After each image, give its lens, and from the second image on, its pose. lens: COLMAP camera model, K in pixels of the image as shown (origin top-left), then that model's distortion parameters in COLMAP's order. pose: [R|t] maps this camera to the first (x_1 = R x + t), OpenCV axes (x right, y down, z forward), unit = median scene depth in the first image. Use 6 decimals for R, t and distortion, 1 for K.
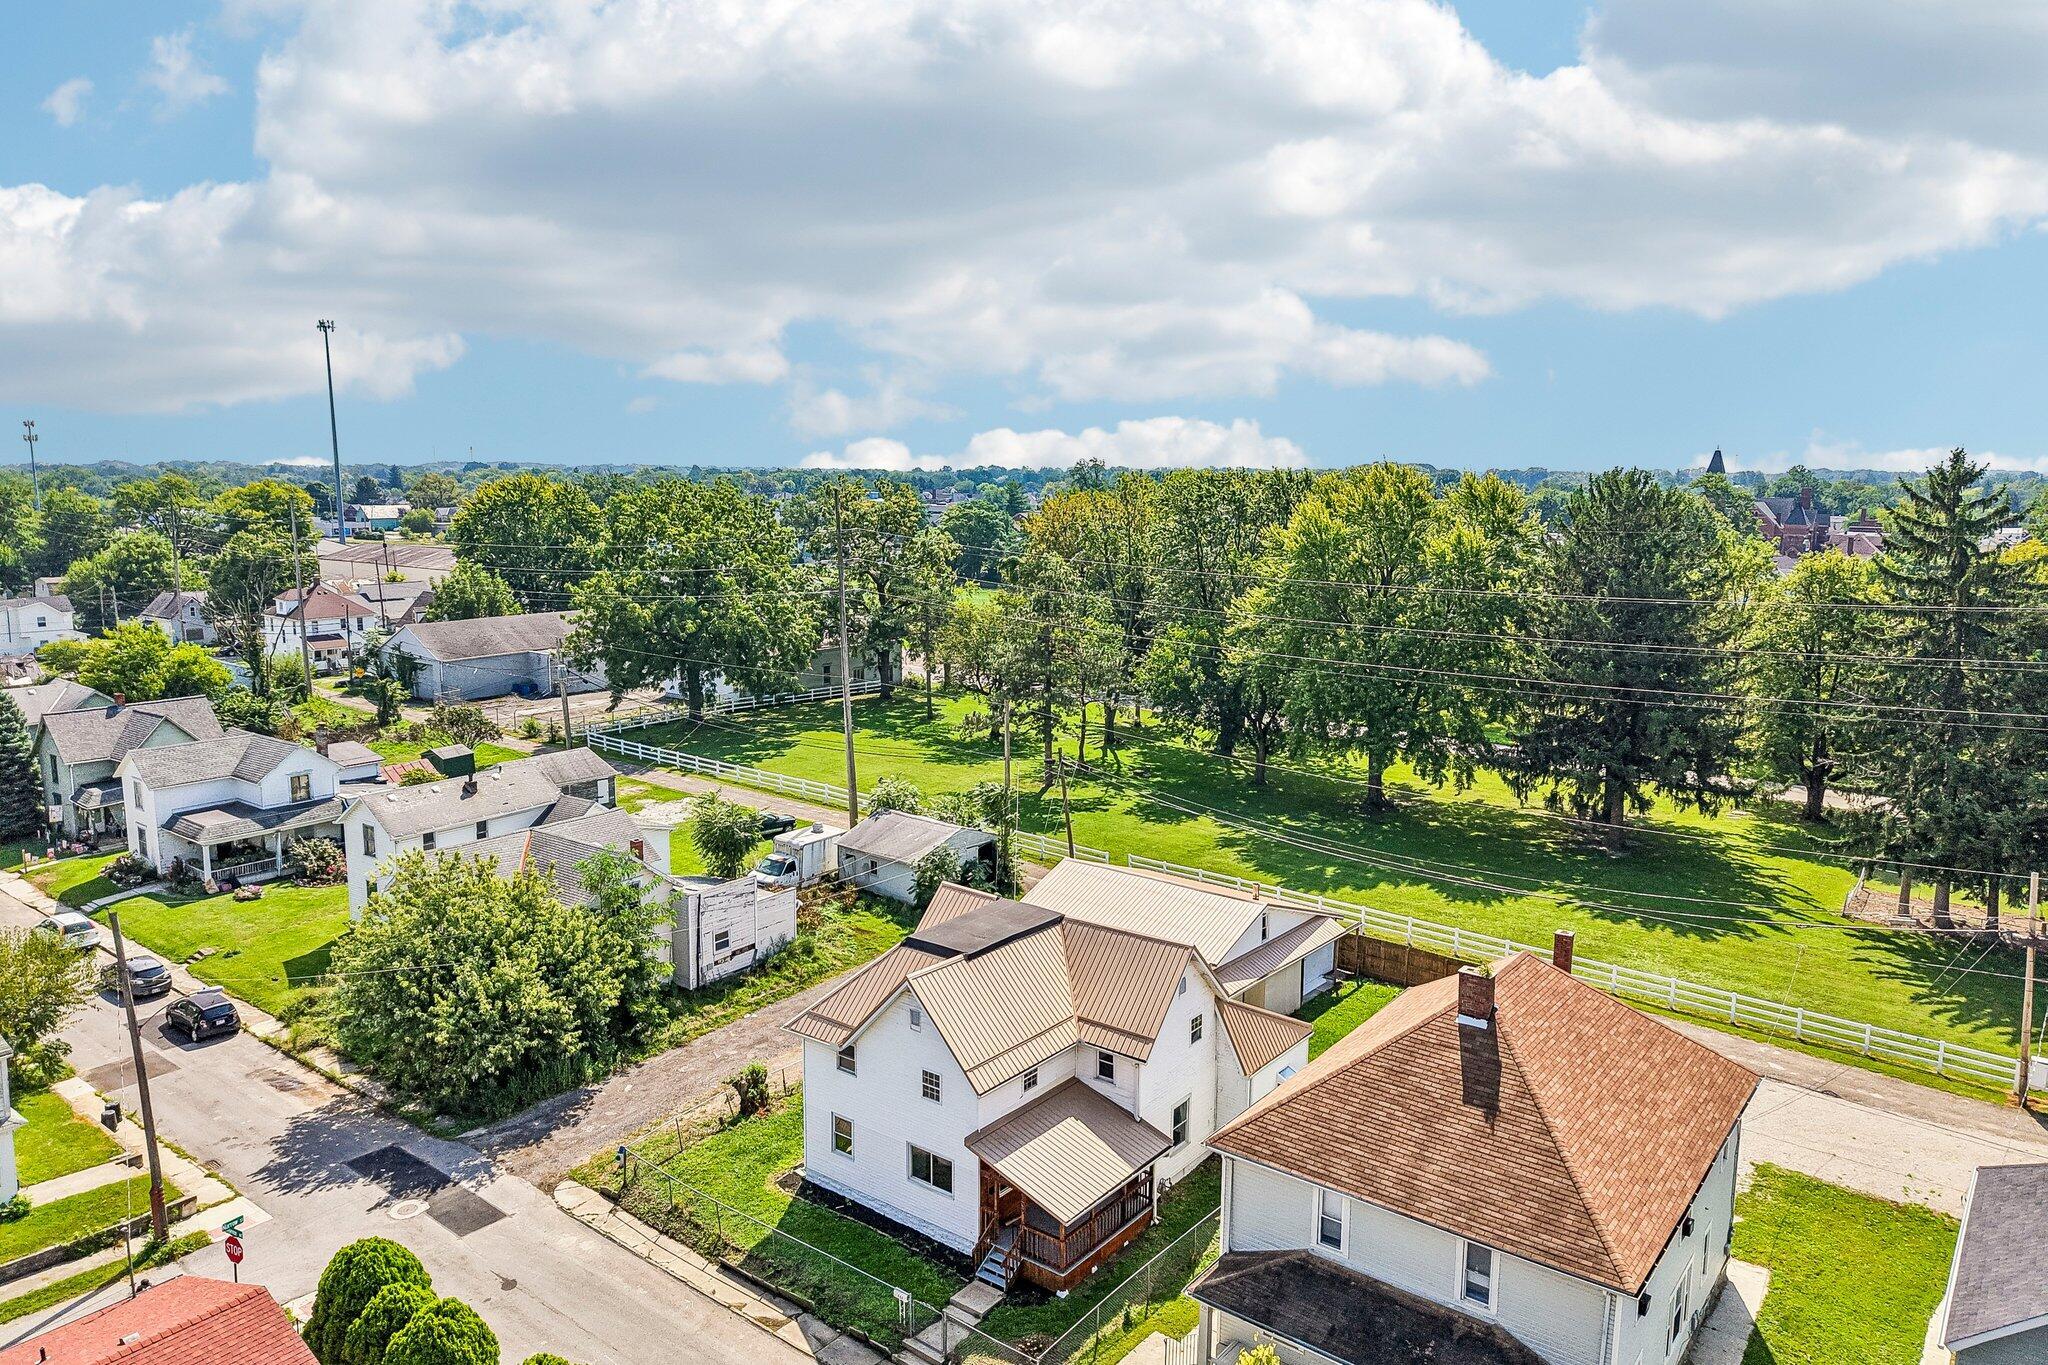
lens RADIAL K [[1368.6, 0, 1016.7], [0, 1368.6, 678.1], [0, 0, 1]] dist [0.018635, -0.012980]
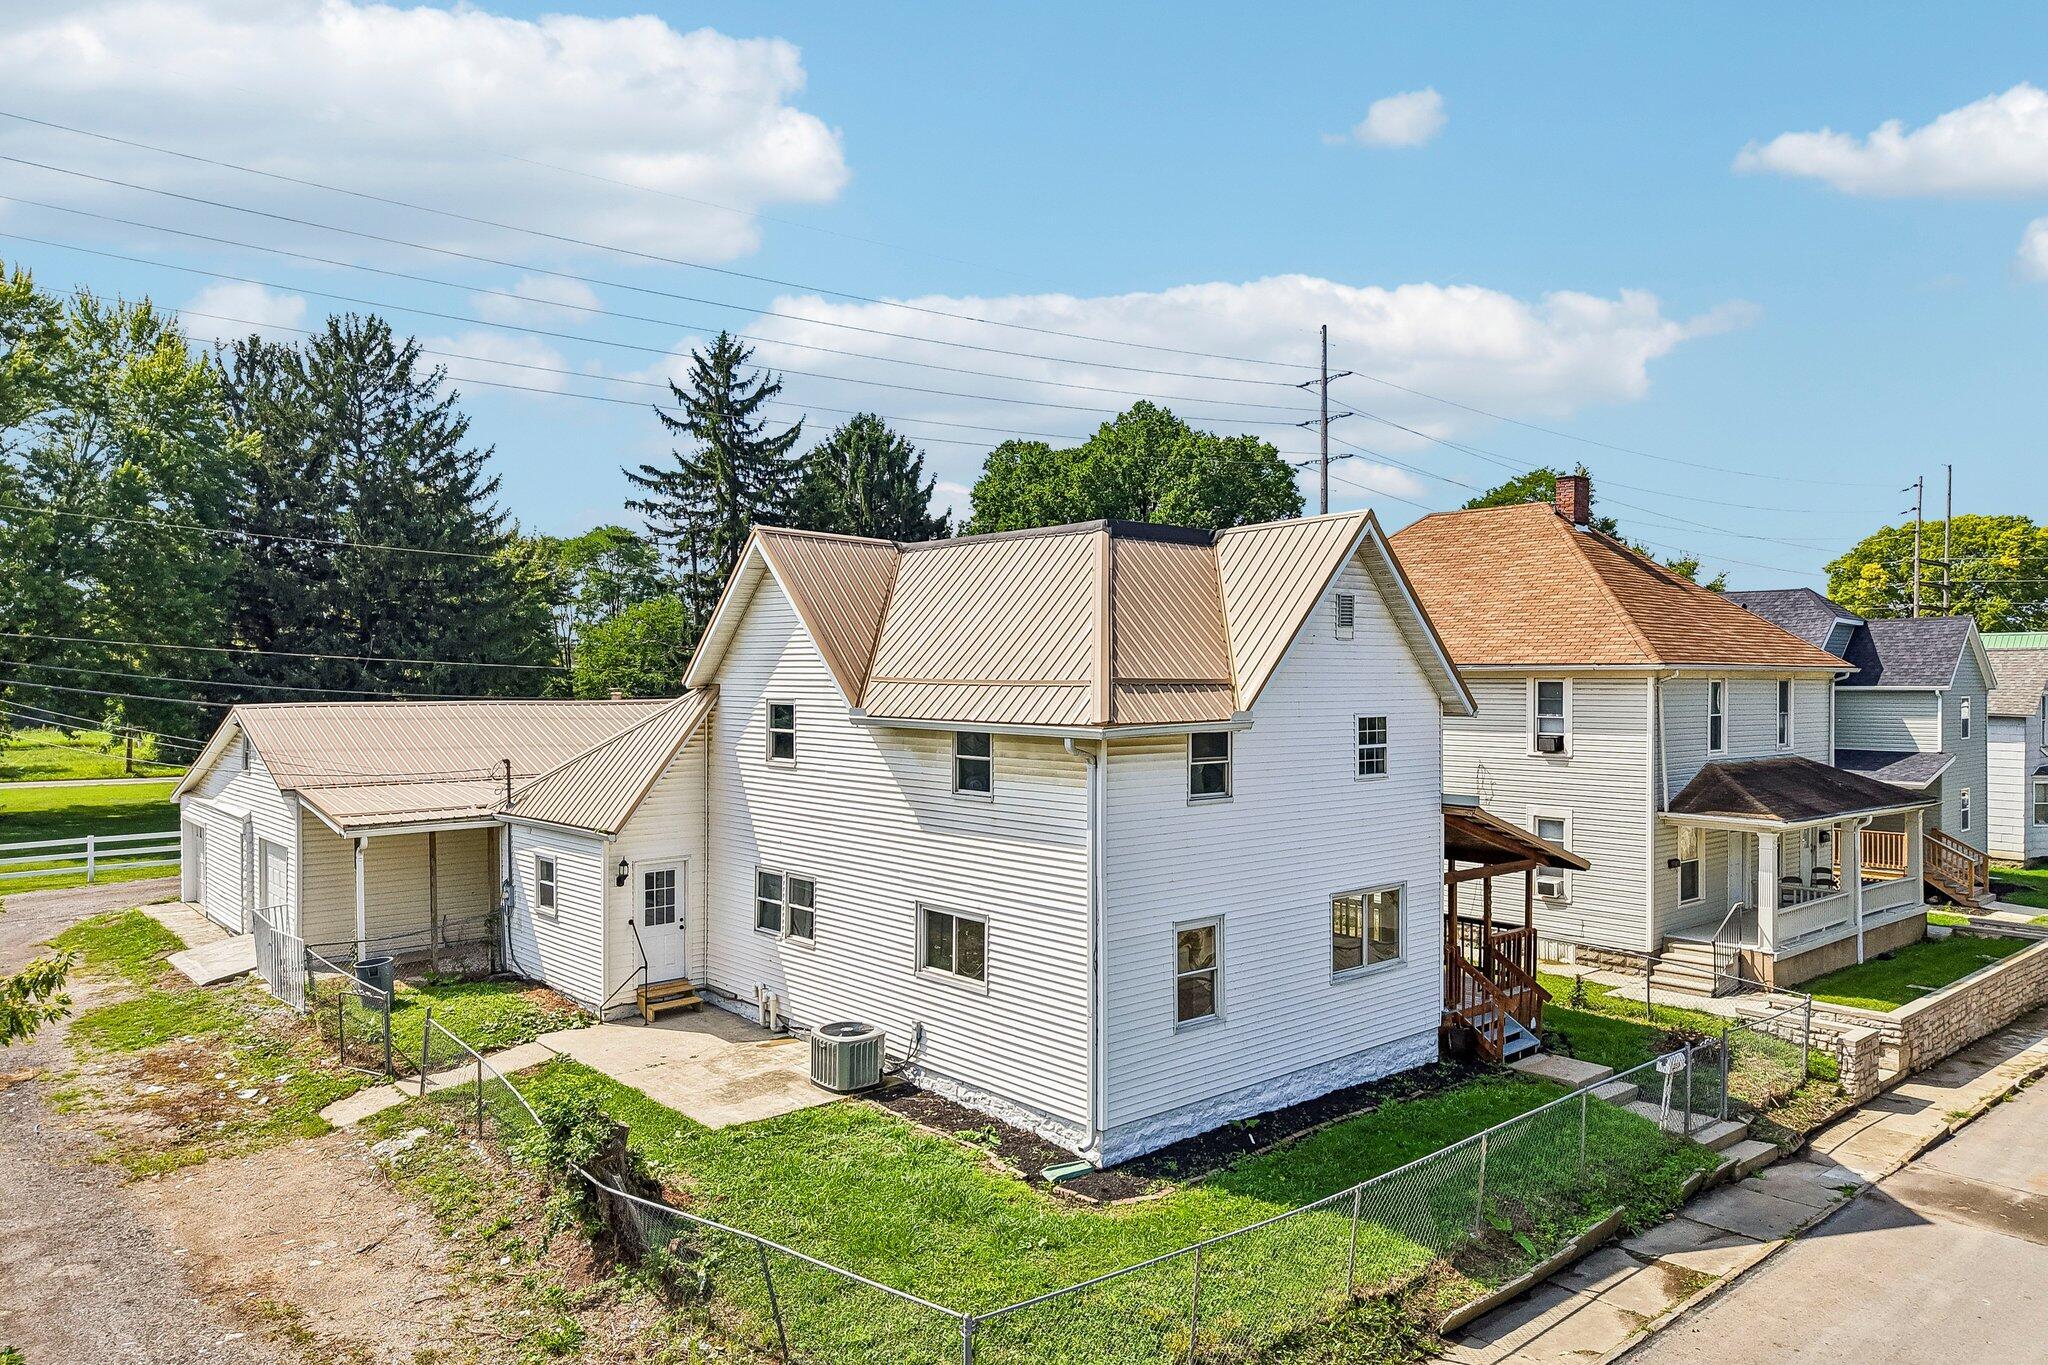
lens RADIAL K [[1368.6, 0, 1016.7], [0, 1368.6, 678.1], [0, 0, 1]] dist [0.018635, -0.012980]
pose [[0.184000, -0.005994, 0.982908, -0.463628], [0.144637, 0.989261, -0.021044, 0.218426], [-0.972226, 0.146037, 0.182891, 0.846787]]
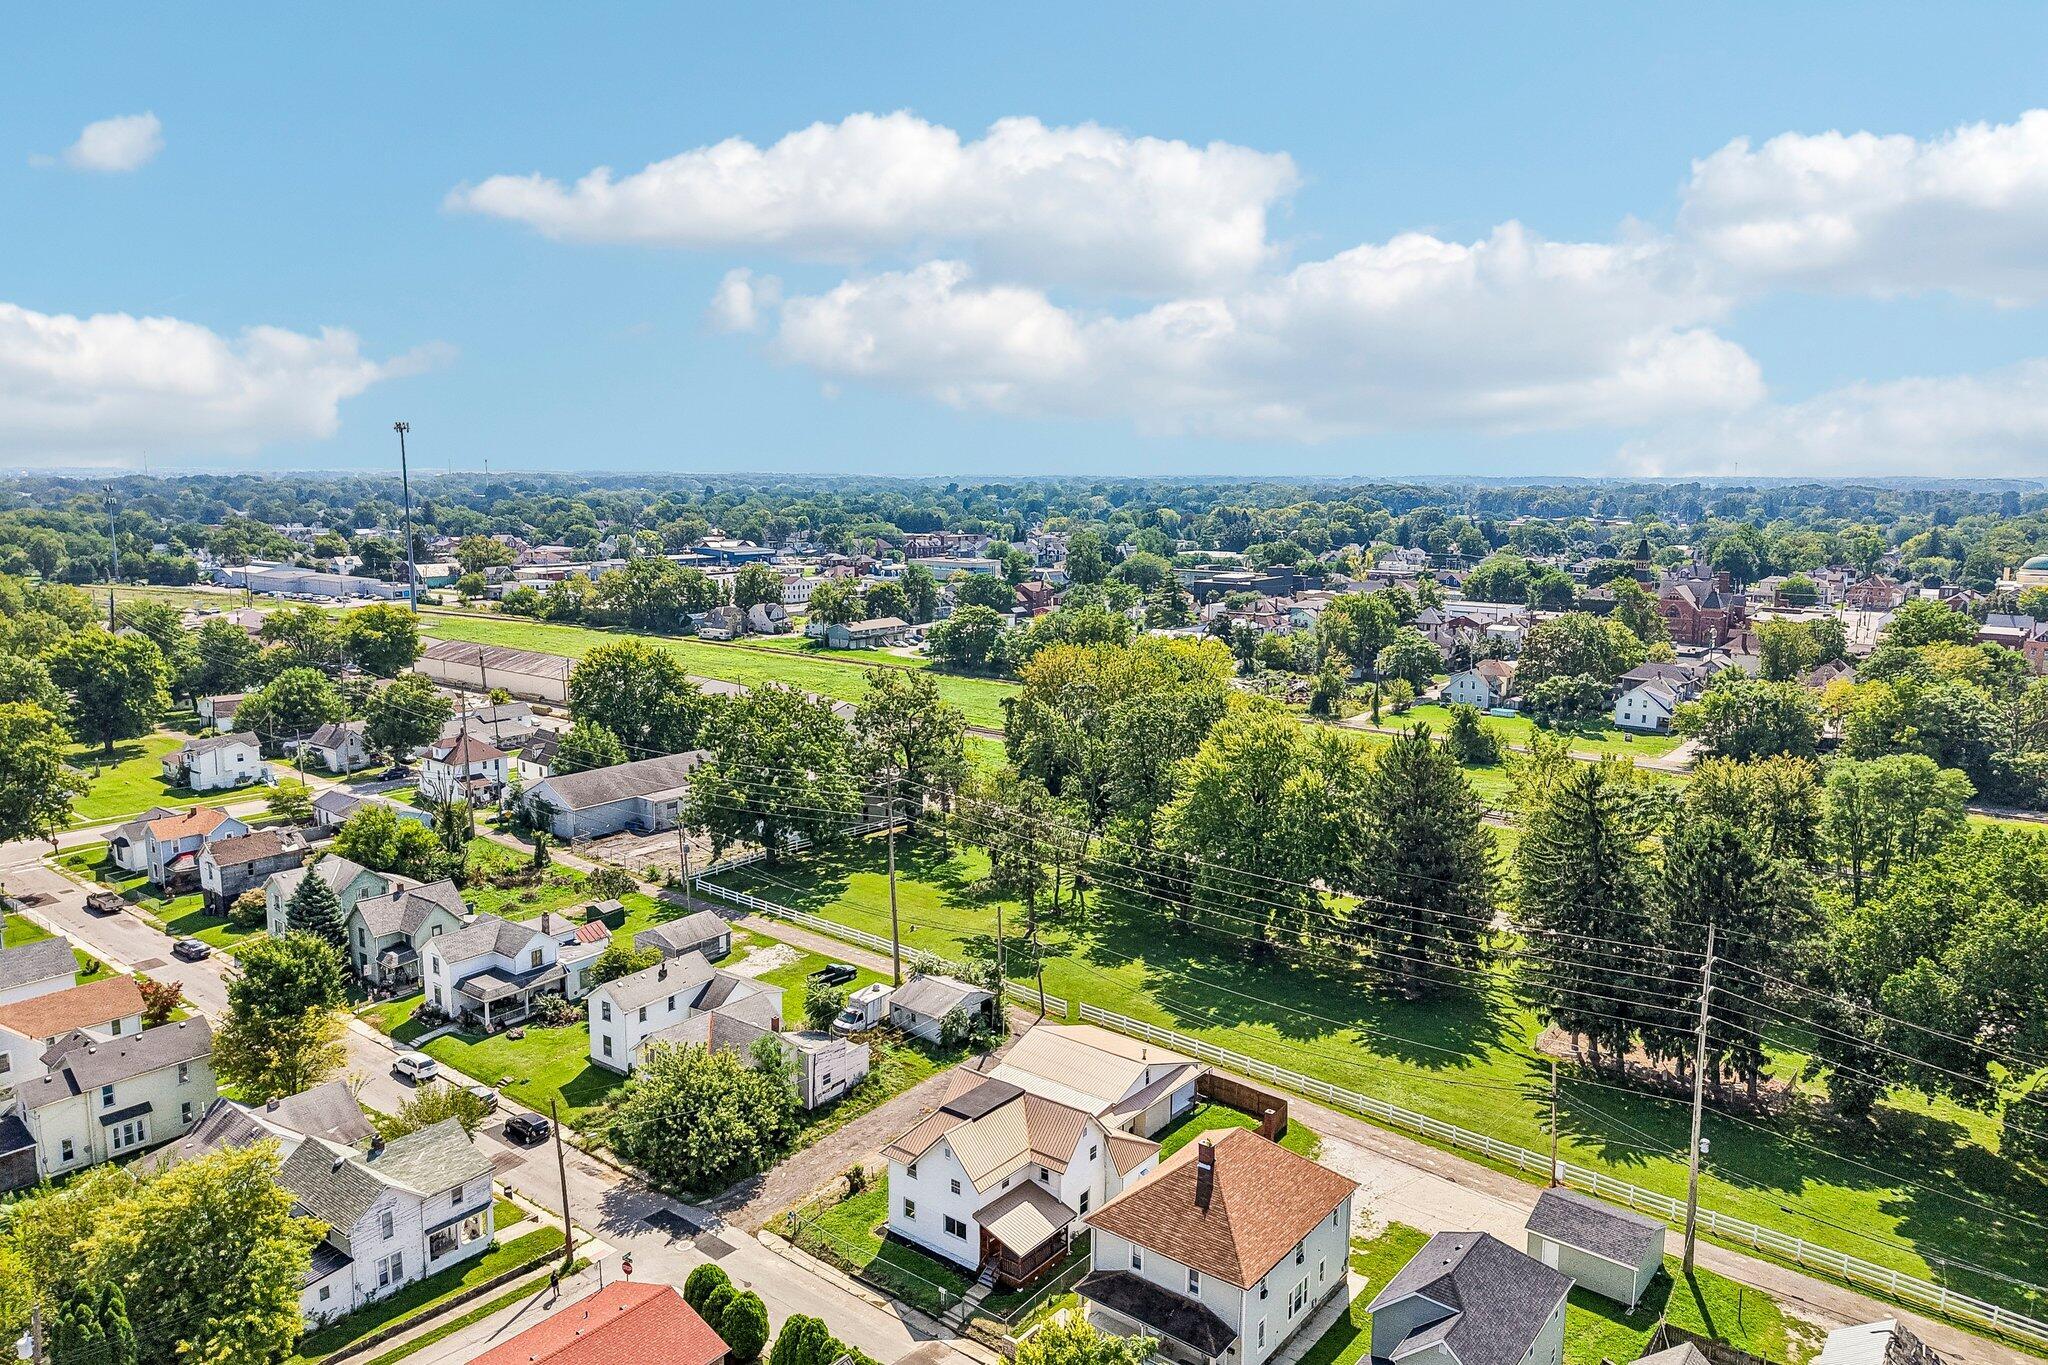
lens RADIAL K [[1353.6, 0, 1020.1], [0, 1353.6, 689.8], [0, 0, 1]] dist [0.007883, -0.002396]
pose [[0.999999, 0.001242, -0.000985, 0.026992], [-0.001238, 0.999989, 0.004522, -0.360687], [0.000990, -0.004521, 0.999989, -0.805242]]
